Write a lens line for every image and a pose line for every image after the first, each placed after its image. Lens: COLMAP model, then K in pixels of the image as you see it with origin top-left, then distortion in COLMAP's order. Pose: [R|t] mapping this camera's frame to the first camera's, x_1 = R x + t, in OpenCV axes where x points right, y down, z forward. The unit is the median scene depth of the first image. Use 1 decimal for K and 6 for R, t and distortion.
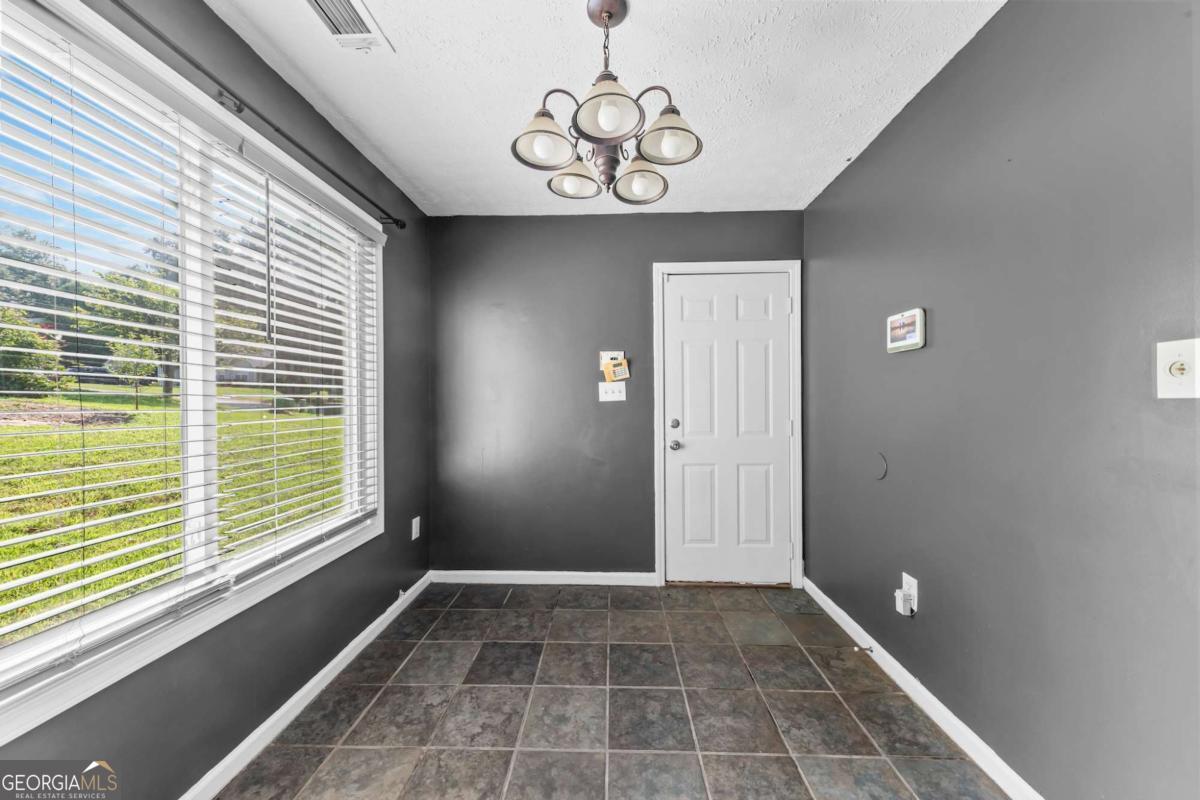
lens RADIAL K [[414.9, 0, 630.3], [0, 414.9, 396.9], [0, 0, 1]] dist [0.019225, -0.003047]
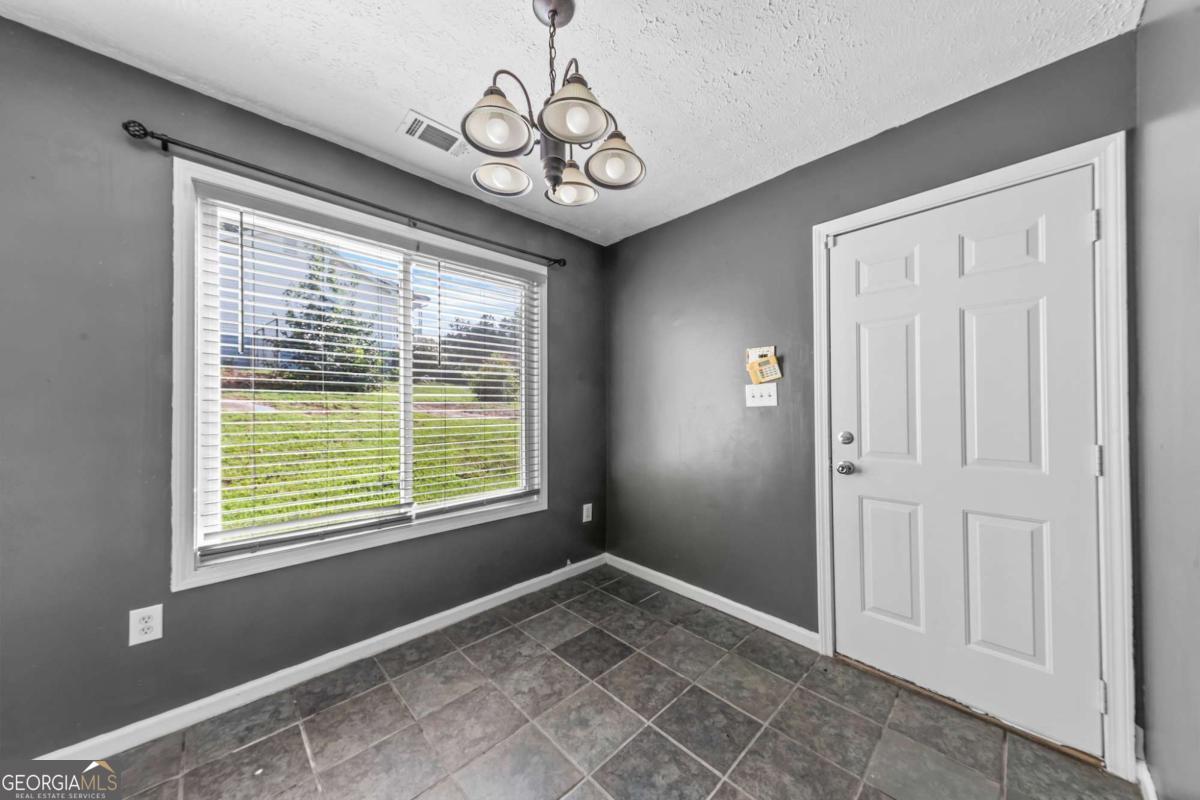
lens RADIAL K [[414.9, 0, 595.9], [0, 414.9, 398.7], [0, 0, 1]] dist [0.019225, -0.003047]
pose [[0.698452, -0.007561, -0.715617, 0.371701], [0.002486, 0.999964, -0.008138, 0.000286], [0.715653, 0.003905, 0.698445, 0.202502]]
